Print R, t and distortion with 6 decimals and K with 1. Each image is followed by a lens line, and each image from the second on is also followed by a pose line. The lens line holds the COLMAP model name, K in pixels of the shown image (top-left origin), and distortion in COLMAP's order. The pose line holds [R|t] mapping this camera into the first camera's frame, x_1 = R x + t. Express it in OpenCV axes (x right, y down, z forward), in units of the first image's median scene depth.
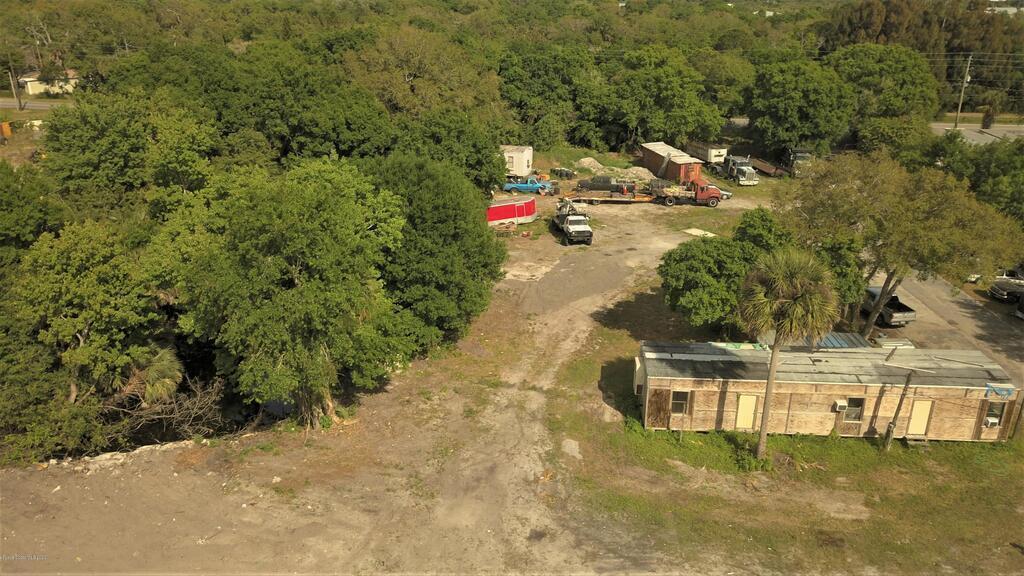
lens RADIAL K [[781.7, 0, 510.3], [0, 781.7, 290.1], [0, 0, 1]] dist [0.013419, -0.008372]
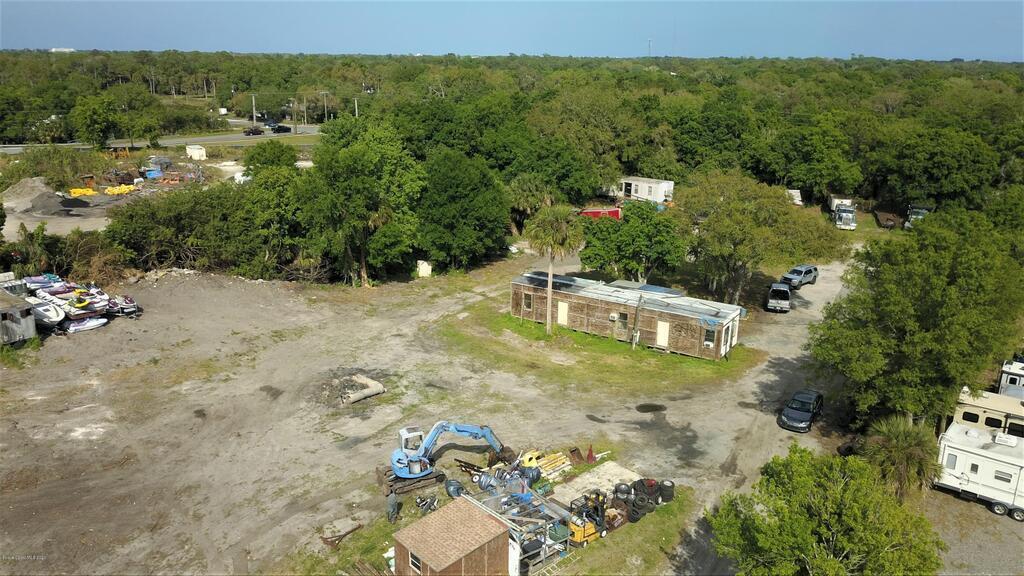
lens RADIAL K [[781.7, 0, 514.9], [0, 781.7, 287.7], [0, 0, 1]] dist [0.013419, -0.008372]
pose [[0.875167, 0.145557, -0.461407, 0.399277], [-0.185573, 0.981720, -0.042286, 0.080476], [0.446818, 0.122632, 0.886180, -0.194212]]
